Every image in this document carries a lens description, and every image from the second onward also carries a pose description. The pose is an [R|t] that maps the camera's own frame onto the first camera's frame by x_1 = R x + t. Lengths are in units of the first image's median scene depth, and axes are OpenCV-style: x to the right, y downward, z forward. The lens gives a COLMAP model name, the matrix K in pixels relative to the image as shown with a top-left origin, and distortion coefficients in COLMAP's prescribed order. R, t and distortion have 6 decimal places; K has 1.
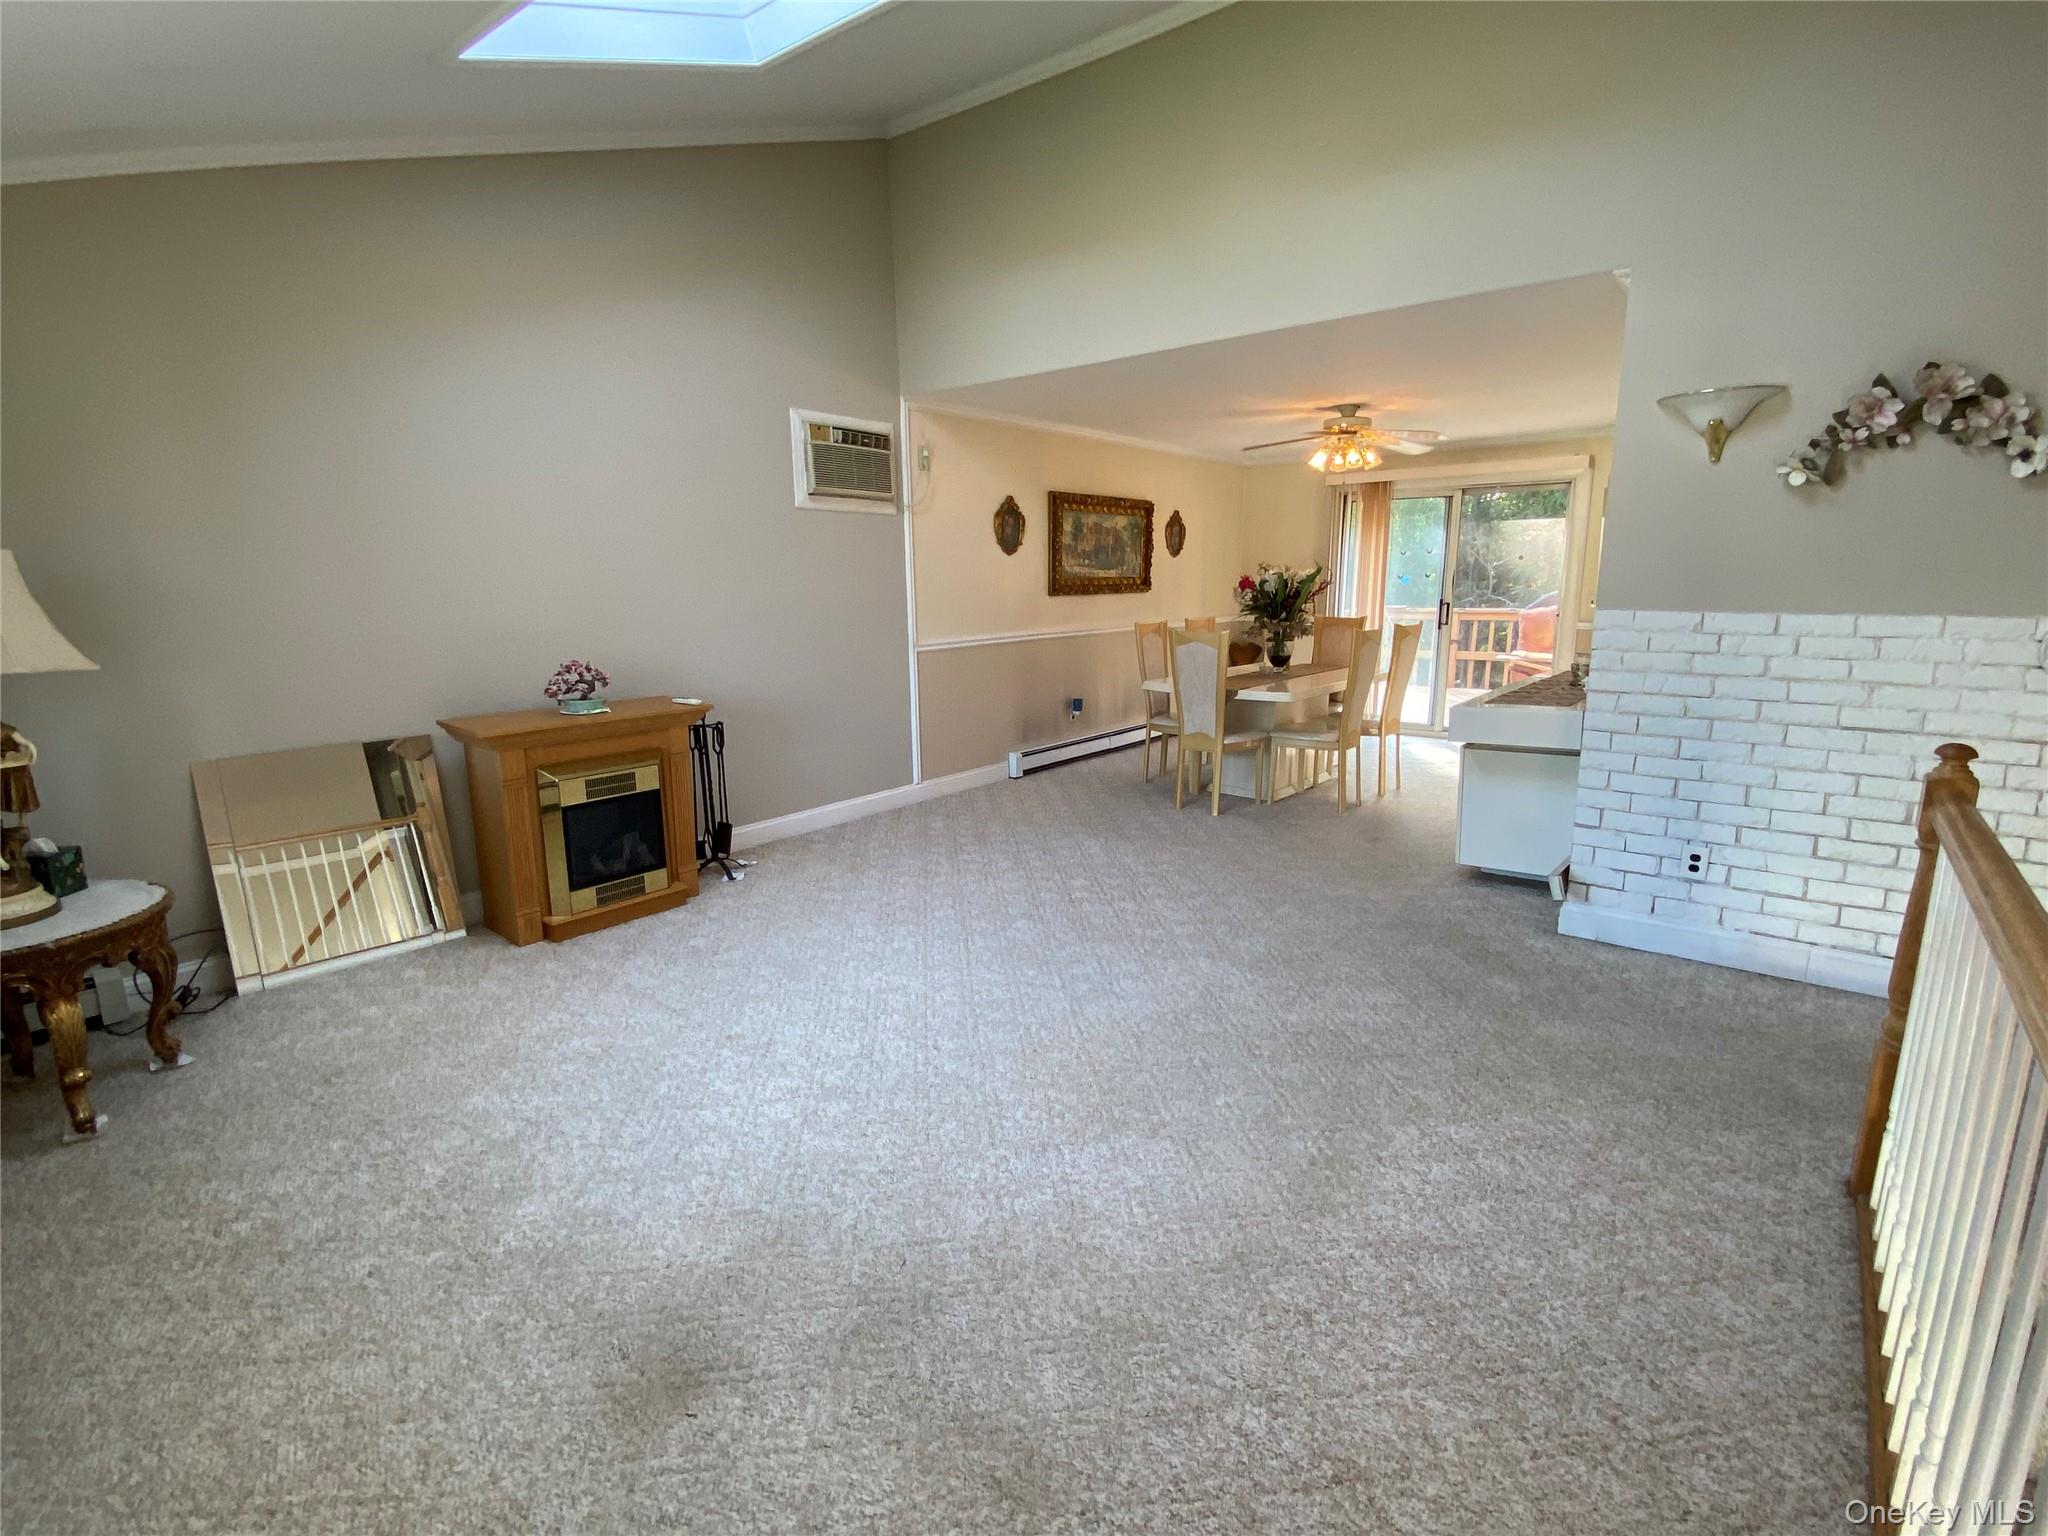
lens RADIAL K [[954.4, 0, 1024.0], [0, 954.4, 768.0], [0, 0, 1]] dist [0.065611, -0.052062]
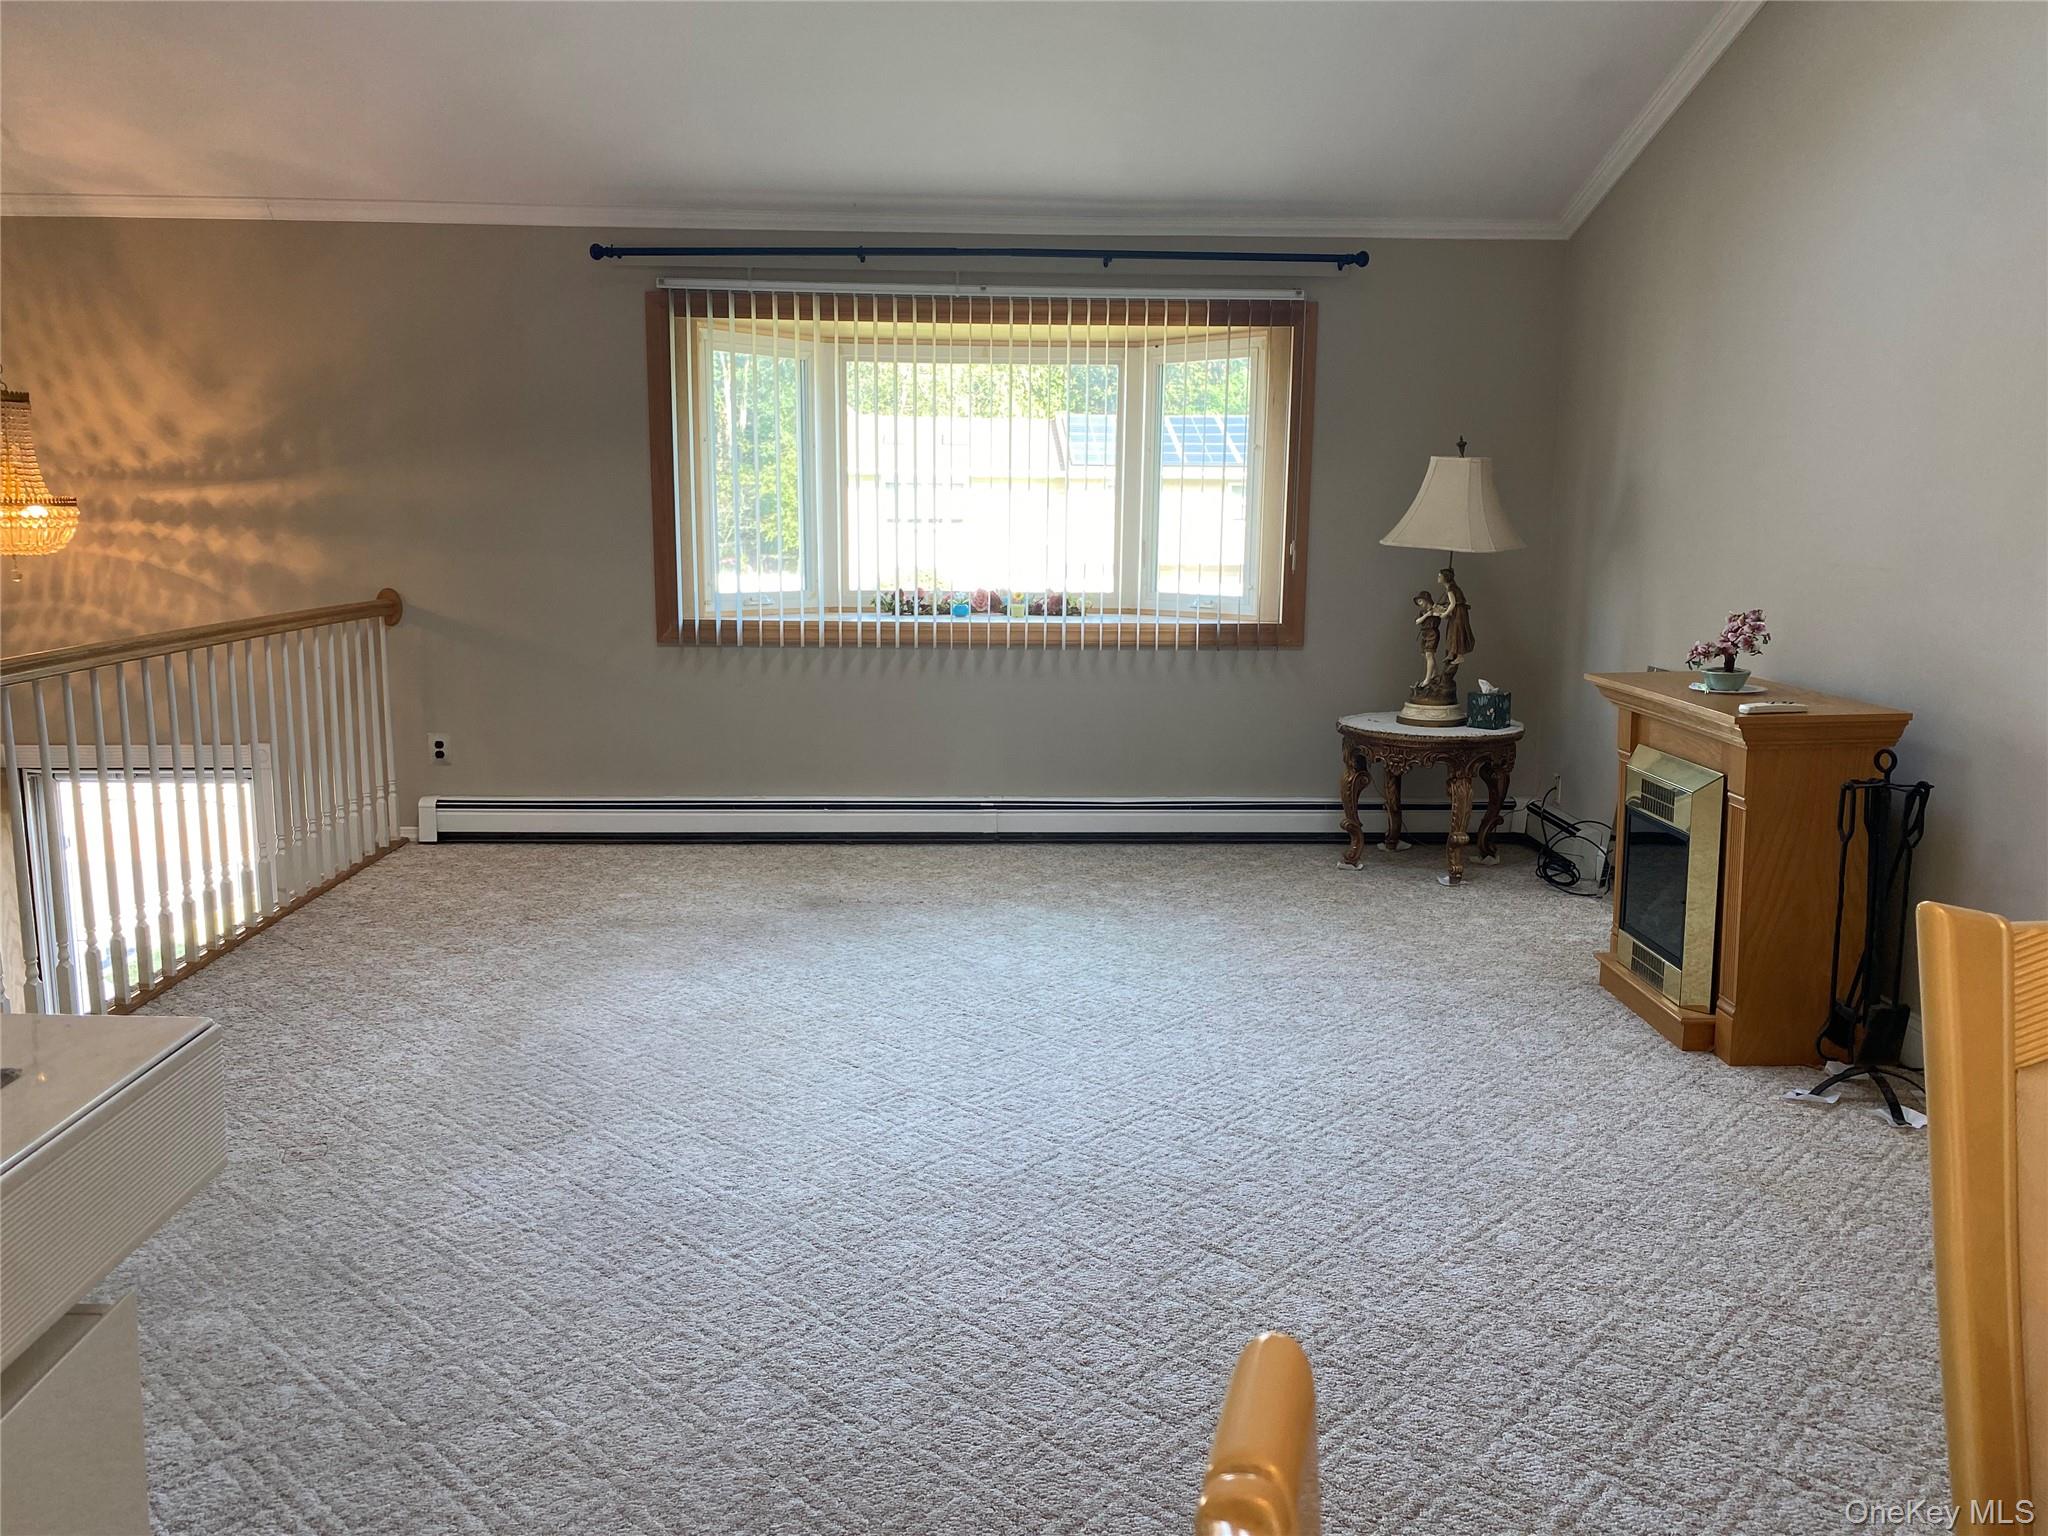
lens RADIAL K [[1551.2, 0, 1024.0], [0, 1551.2, 768.0], [0, 0, 1]] dist [0.003850, -0.003604]
pose [[-0.754868, 0.112183, -0.646212, 0.512450], [-0.131792, 0.939223, 0.317003, -0.252692], [0.642500, 0.324461, -0.694204, 1.333241]]
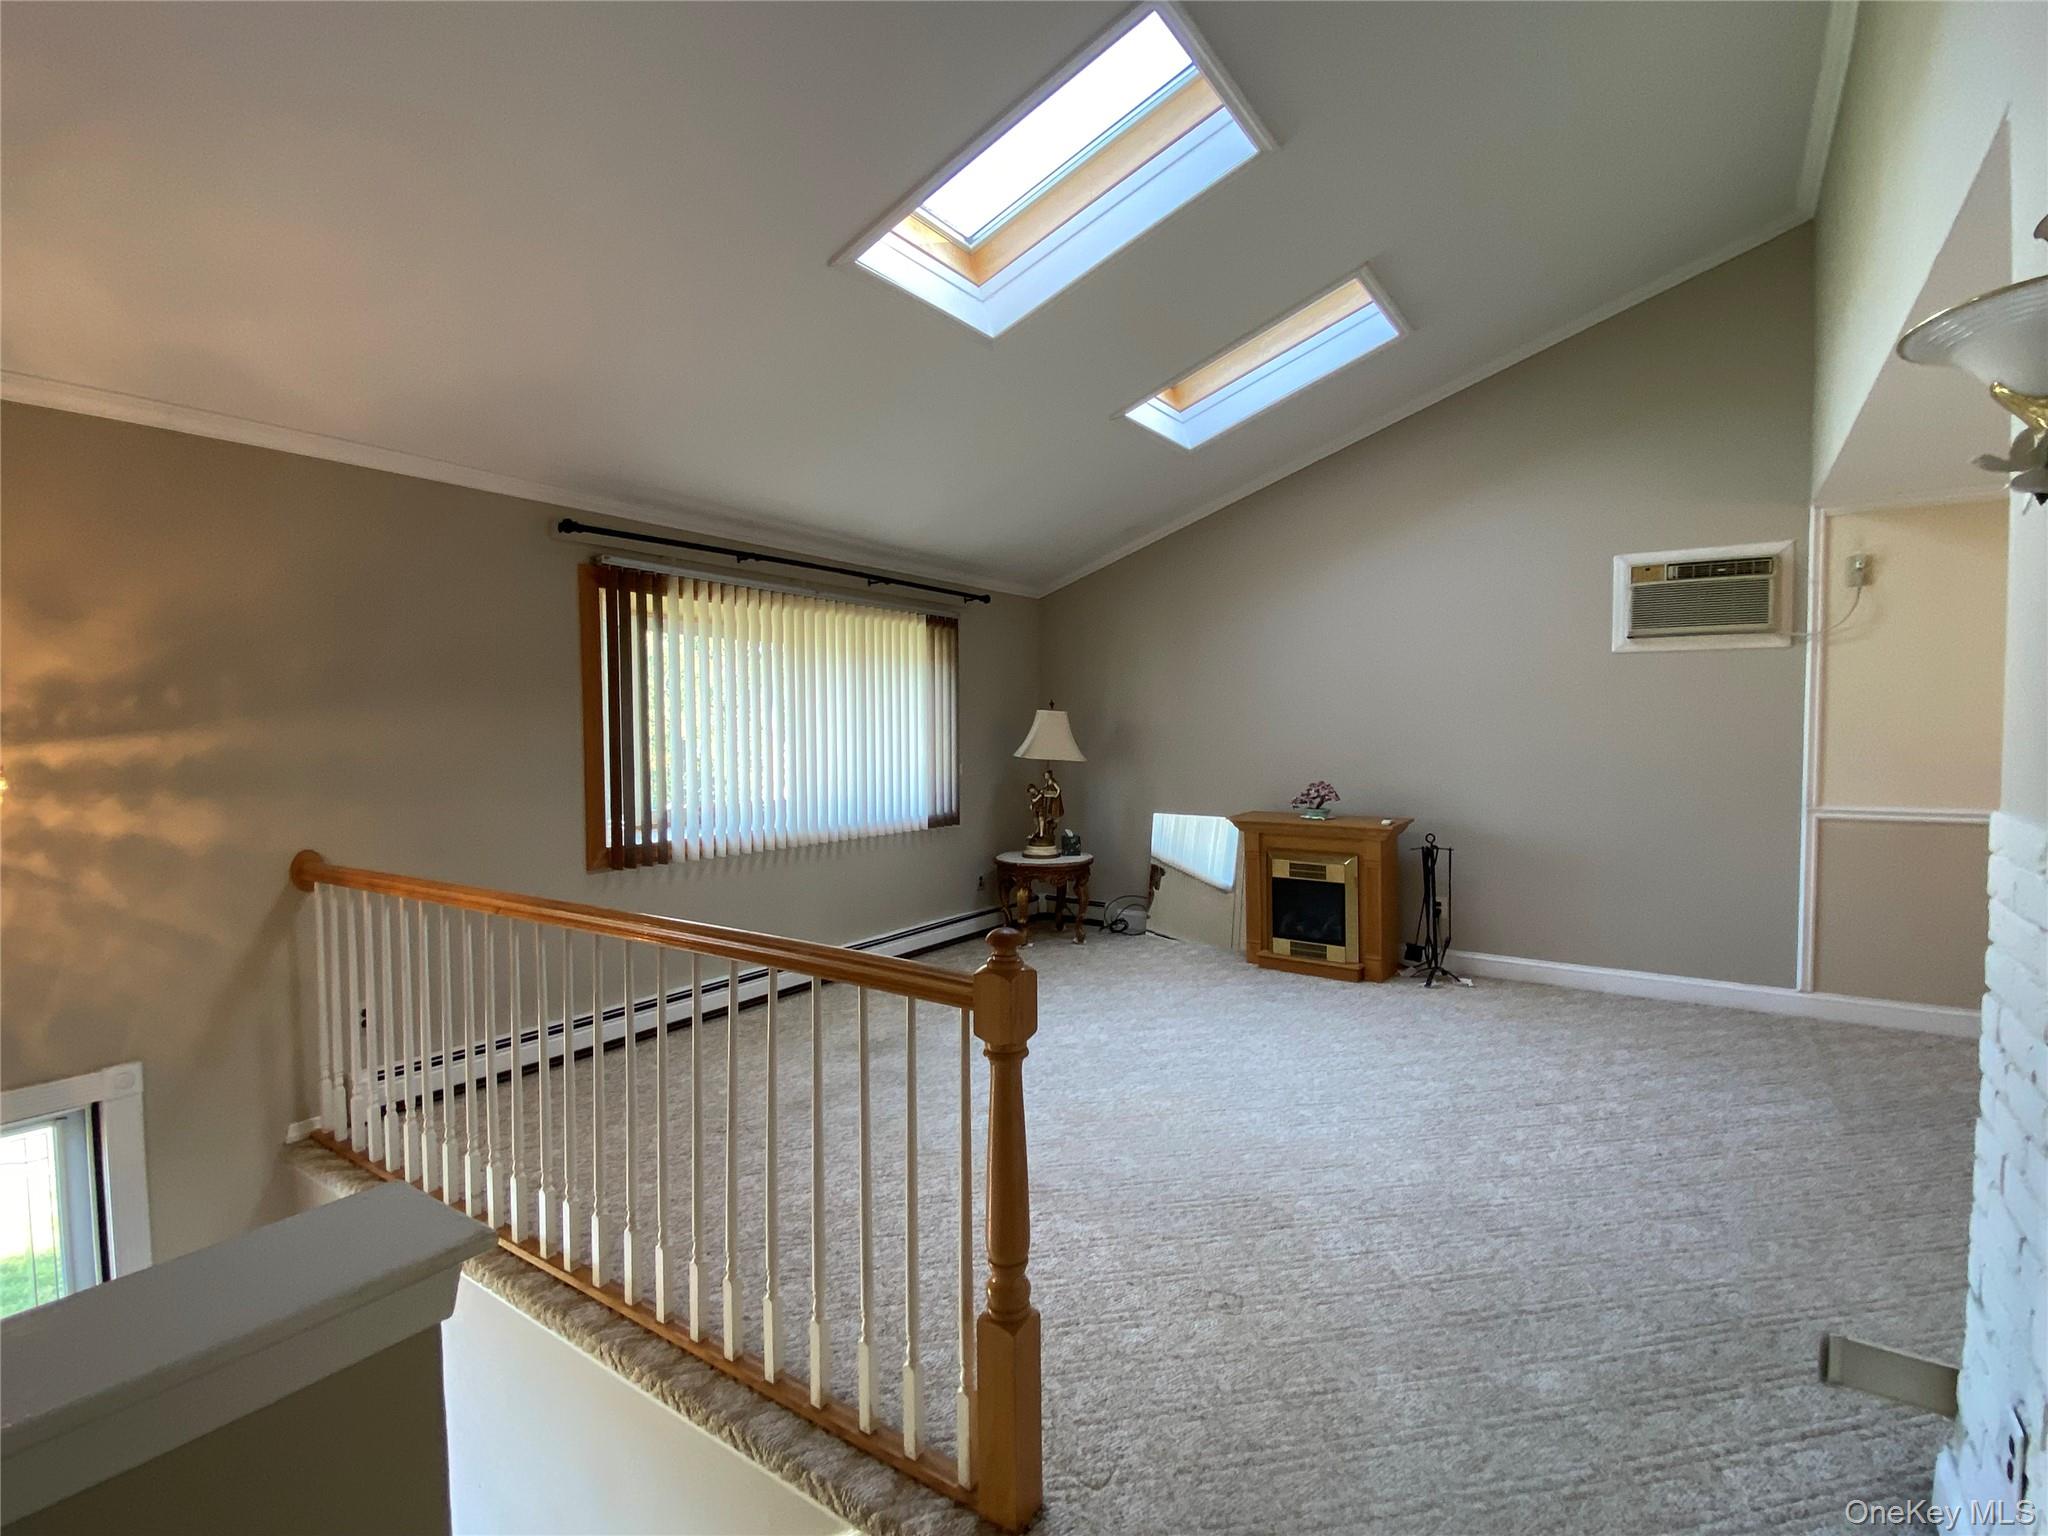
lens RADIAL K [[959.1, 0, 1024.0], [0, 959.1, 768.0], [0, 0, 1]] dist [0.062504, -0.058854]
pose [[0.073462, 0.053829, -0.995844, 0.842774], [-0.195393, 0.979967, 0.038557, -0.093456], [0.977970, 0.191749, 0.082508, 0.427960]]
